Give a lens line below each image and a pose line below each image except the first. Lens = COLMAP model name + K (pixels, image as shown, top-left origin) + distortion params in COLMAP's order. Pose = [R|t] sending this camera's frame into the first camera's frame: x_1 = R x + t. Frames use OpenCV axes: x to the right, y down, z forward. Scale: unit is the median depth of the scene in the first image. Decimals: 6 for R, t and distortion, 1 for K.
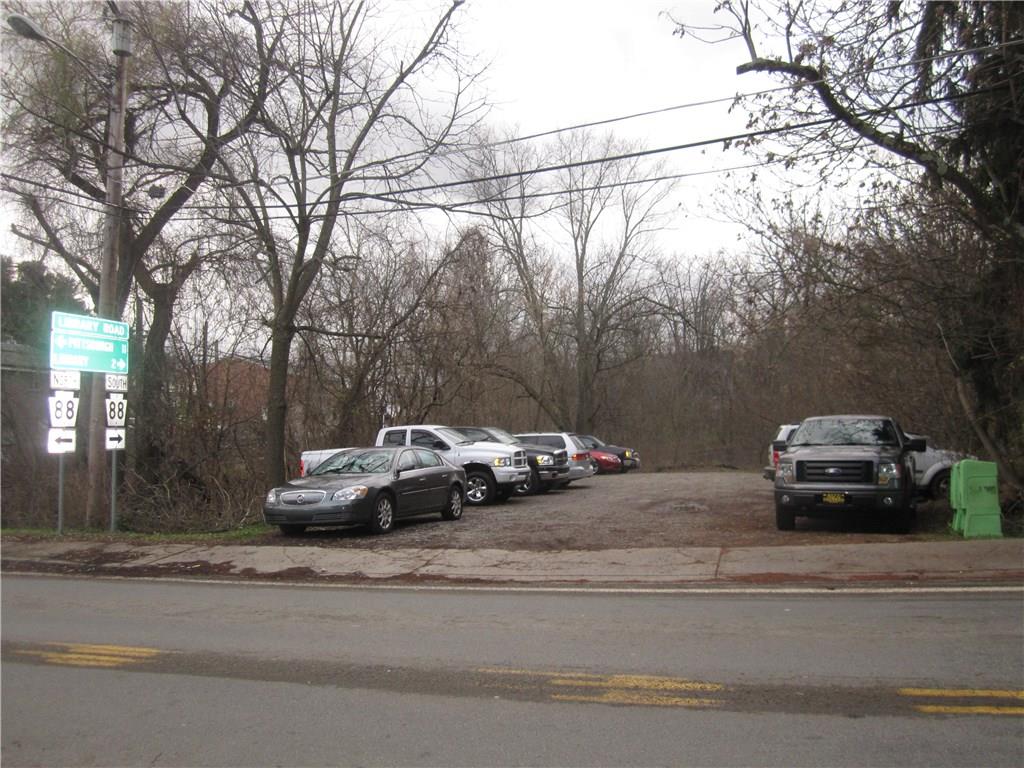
lens RADIAL K [[835.1, 0, 503.0], [0, 835.1, 388.9], [0, 0, 1]] dist [-0.047983, 0.014572]
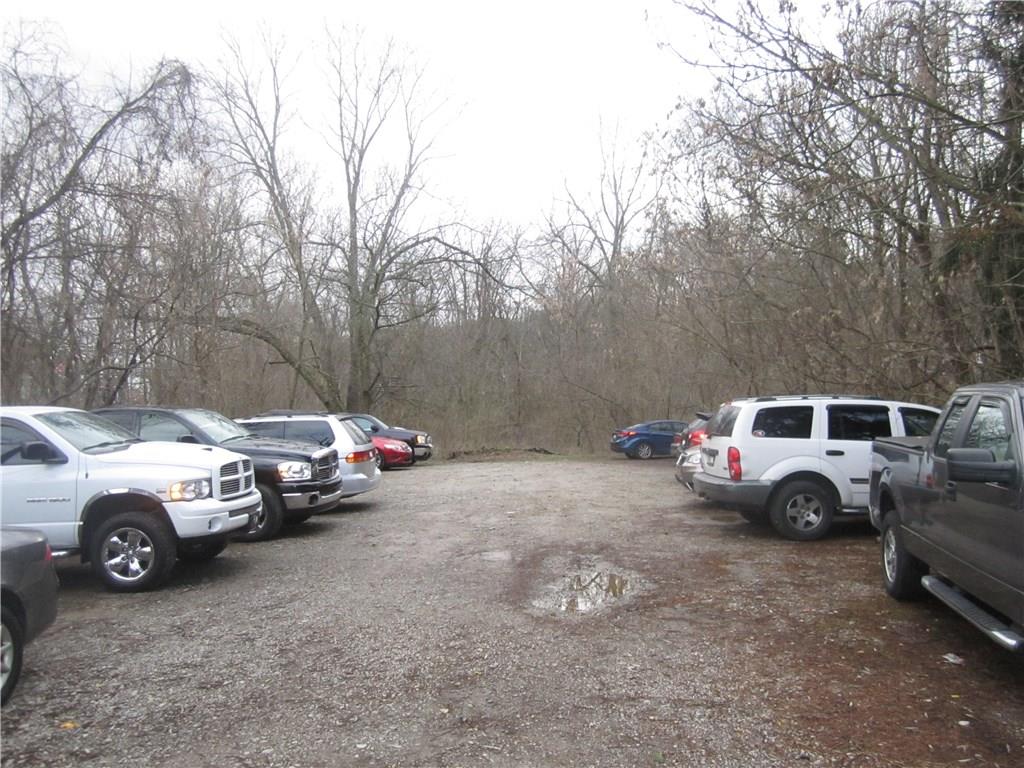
lens RADIAL K [[835.1, 0, 503.0], [0, 835.1, 388.9], [0, 0, 1]] dist [-0.047983, 0.014572]
pose [[0.961998, -0.002293, 0.273046, 0.030536], [-0.006632, 0.999474, 0.031759, 0.015239], [-0.272975, -0.032363, 0.961477, 0.424174]]
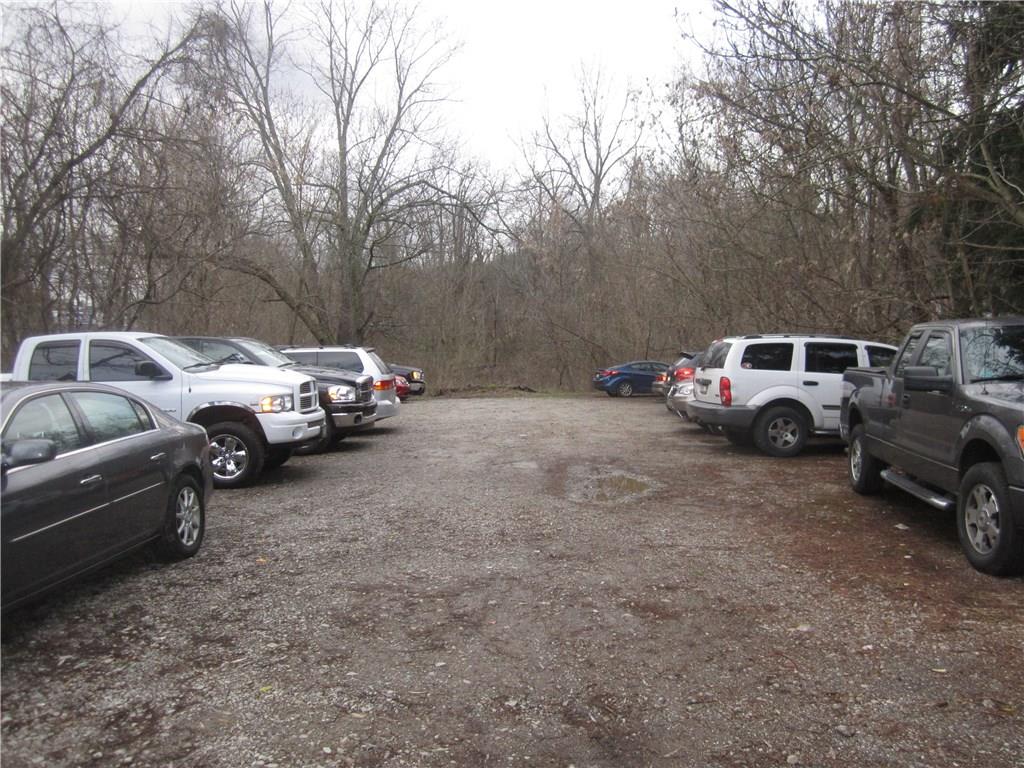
lens RADIAL K [[835.1, 0, 503.0], [0, 835.1, 388.9], [0, 0, 1]] dist [-0.047983, 0.014572]
pose [[0.950337, -0.008419, 0.311108, -0.022764], [-0.023435, 0.994860, 0.098509, 0.018918], [-0.310339, -0.100908, 0.945255, 0.368322]]
